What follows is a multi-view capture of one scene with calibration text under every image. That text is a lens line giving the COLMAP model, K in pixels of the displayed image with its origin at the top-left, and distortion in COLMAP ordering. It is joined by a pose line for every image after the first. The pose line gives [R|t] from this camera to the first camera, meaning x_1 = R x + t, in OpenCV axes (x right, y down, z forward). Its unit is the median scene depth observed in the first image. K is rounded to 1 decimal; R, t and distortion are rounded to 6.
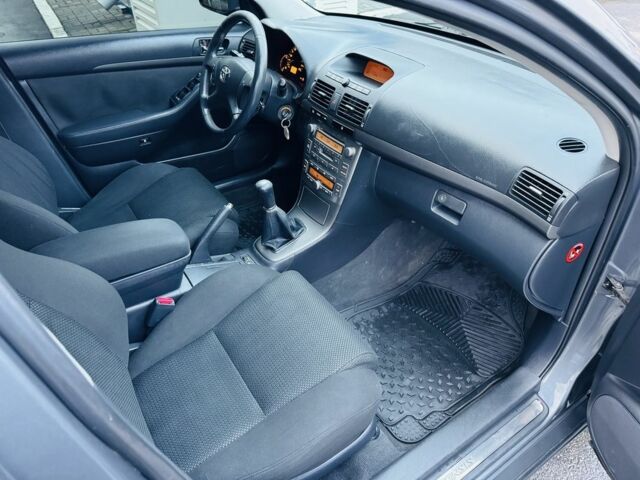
lens RADIAL K [[457.1, 0, 326.3], [0, 457.1, 238.7], [0, 0, 1]] dist [0.047188, -0.064848]
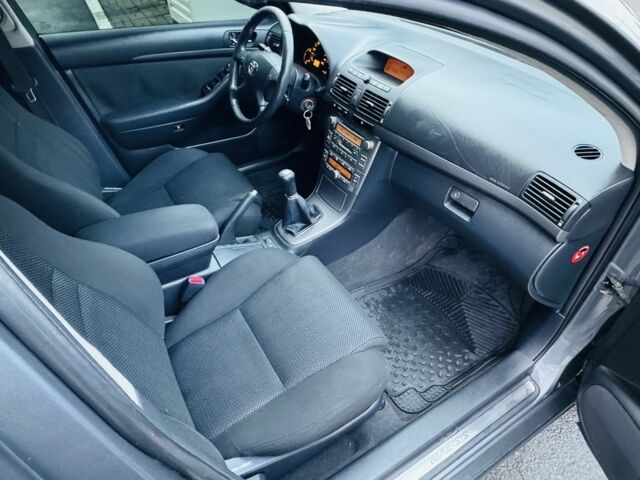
lens RADIAL K [[409.9, 0, 318.8], [0, 409.9, 243.3], [0, 0, 1]] dist [-0.026727, 0.023103]
pose [[0.998649, 0.035480, -0.037957, -0.018487], [-0.032212, 0.995987, 0.083502, -0.038414], [0.040768, -0.082167, 0.995784, 0.033429]]
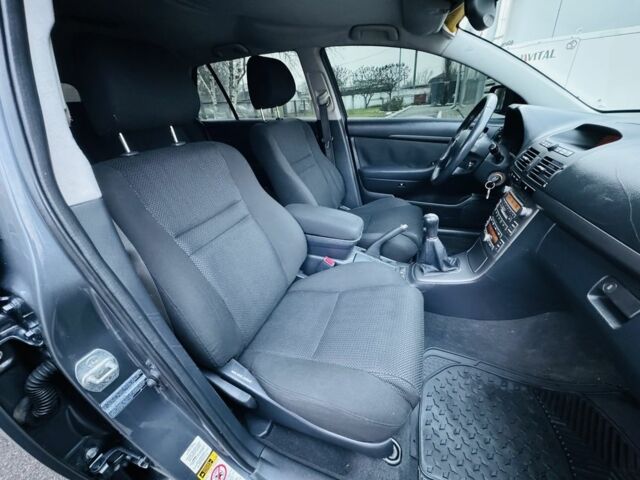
lens RADIAL K [[257.4, 0, 314.4], [0, 257.4, 237.9], [0, 0, 1]] dist [-0.006867, -0.000091]
pose [[0.570858, 0.351405, -0.742048, 0.214856], [-0.434197, 0.896270, 0.090410, 0.006689], [0.696846, 0.270584, 0.664222, 0.317851]]
